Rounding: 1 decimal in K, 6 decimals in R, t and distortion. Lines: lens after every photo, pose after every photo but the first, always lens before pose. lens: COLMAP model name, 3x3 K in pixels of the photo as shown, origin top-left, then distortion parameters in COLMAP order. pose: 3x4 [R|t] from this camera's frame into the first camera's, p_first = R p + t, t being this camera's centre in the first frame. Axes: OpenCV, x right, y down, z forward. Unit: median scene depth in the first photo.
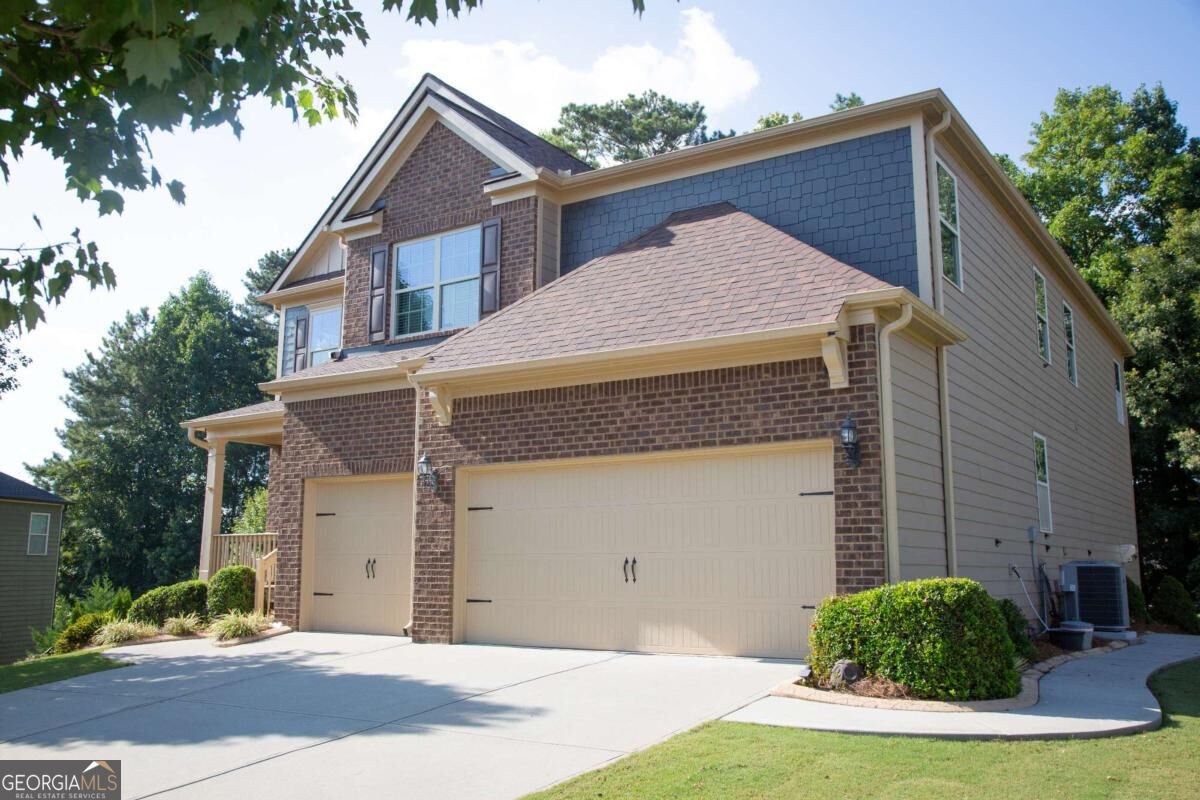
lens RADIAL K [[1080.2, 0, 600.0], [0, 1080.2, 400.0], [0, 0, 1]] dist [-0.021577, 0.000506]
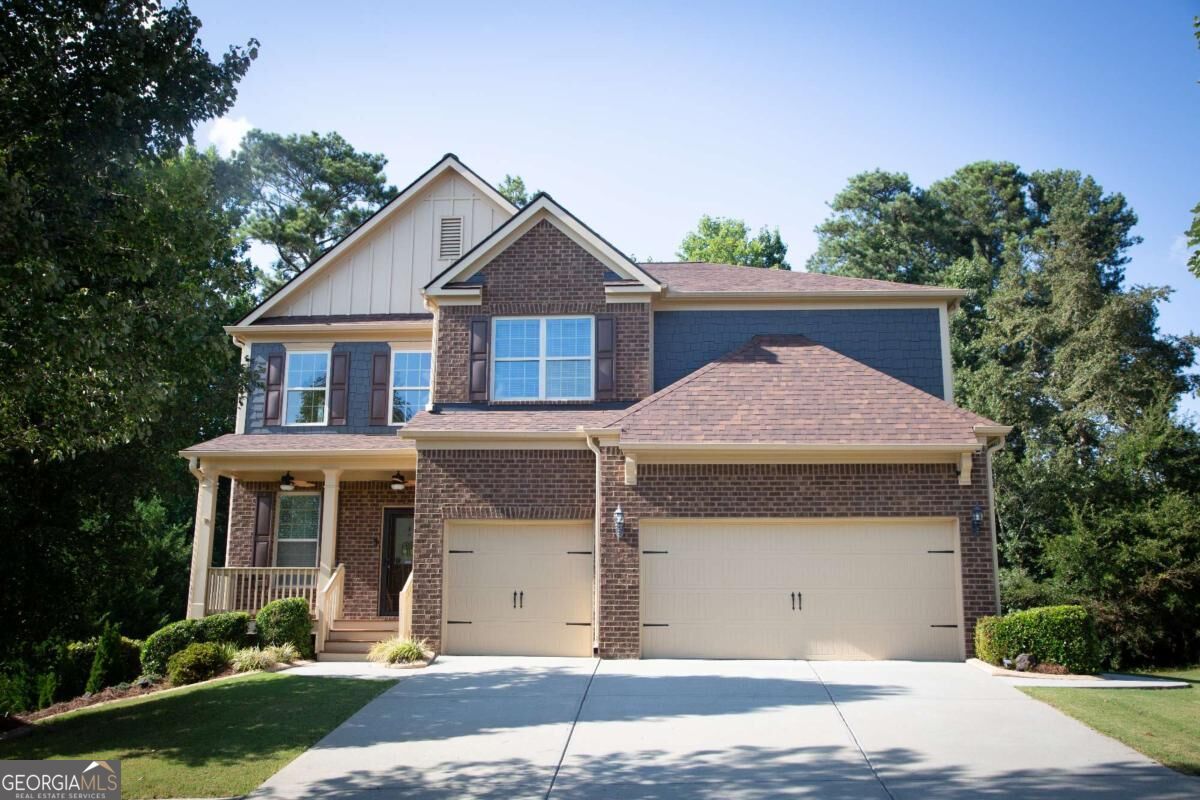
lens RADIAL K [[1163.2, 0, 600.0], [0, 1163.2, 400.0], [0, 0, 1]] dist [-0.000143, 0.005135]
pose [[0.855765, 0.104624, 0.506675, -0.911513], [-0.084716, 0.994458, -0.062263, 0.013577], [-0.510381, 0.010359, 0.859886, -0.150908]]
